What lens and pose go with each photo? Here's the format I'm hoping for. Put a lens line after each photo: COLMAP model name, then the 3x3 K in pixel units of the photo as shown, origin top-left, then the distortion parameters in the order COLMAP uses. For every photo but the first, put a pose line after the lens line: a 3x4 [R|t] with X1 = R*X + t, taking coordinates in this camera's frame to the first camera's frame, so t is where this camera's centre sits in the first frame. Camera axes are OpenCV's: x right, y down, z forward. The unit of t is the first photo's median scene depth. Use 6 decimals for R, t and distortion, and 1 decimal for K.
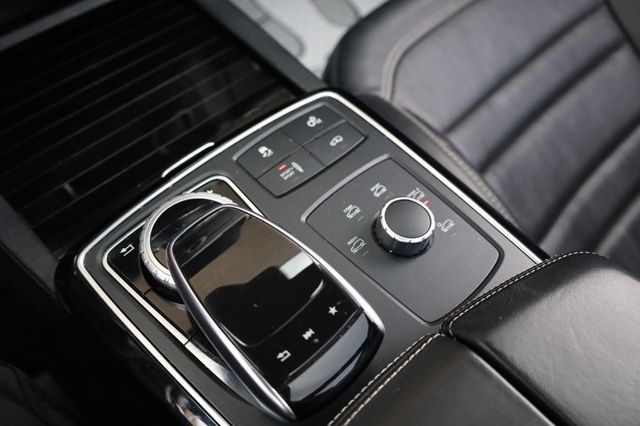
lens RADIAL K [[525.5, 0, 317.6], [0, 525.5, 210.8], [0, 0, 1]] dist [-0.029597, -0.014505]
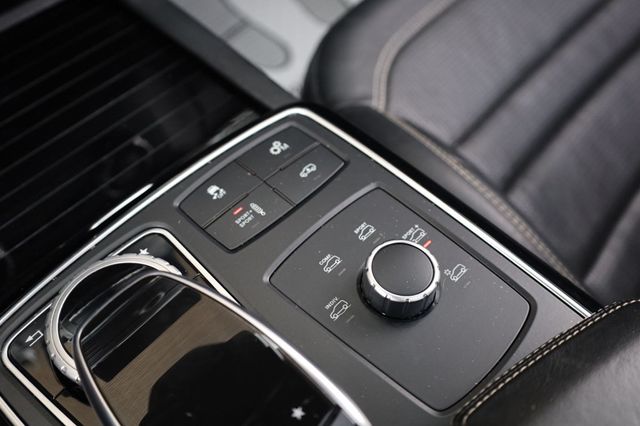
lens RADIAL K [[599.6, 0, 321.7], [0, 599.6, 214.8], [0, 0, 1]] dist [-0.024376, 0.000000]
pose [[0.997085, -0.073944, -0.018827, 0.070585], [0.073198, 0.996607, -0.037646, -0.034786], [0.021547, 0.036158, 0.999114, 0.124934]]
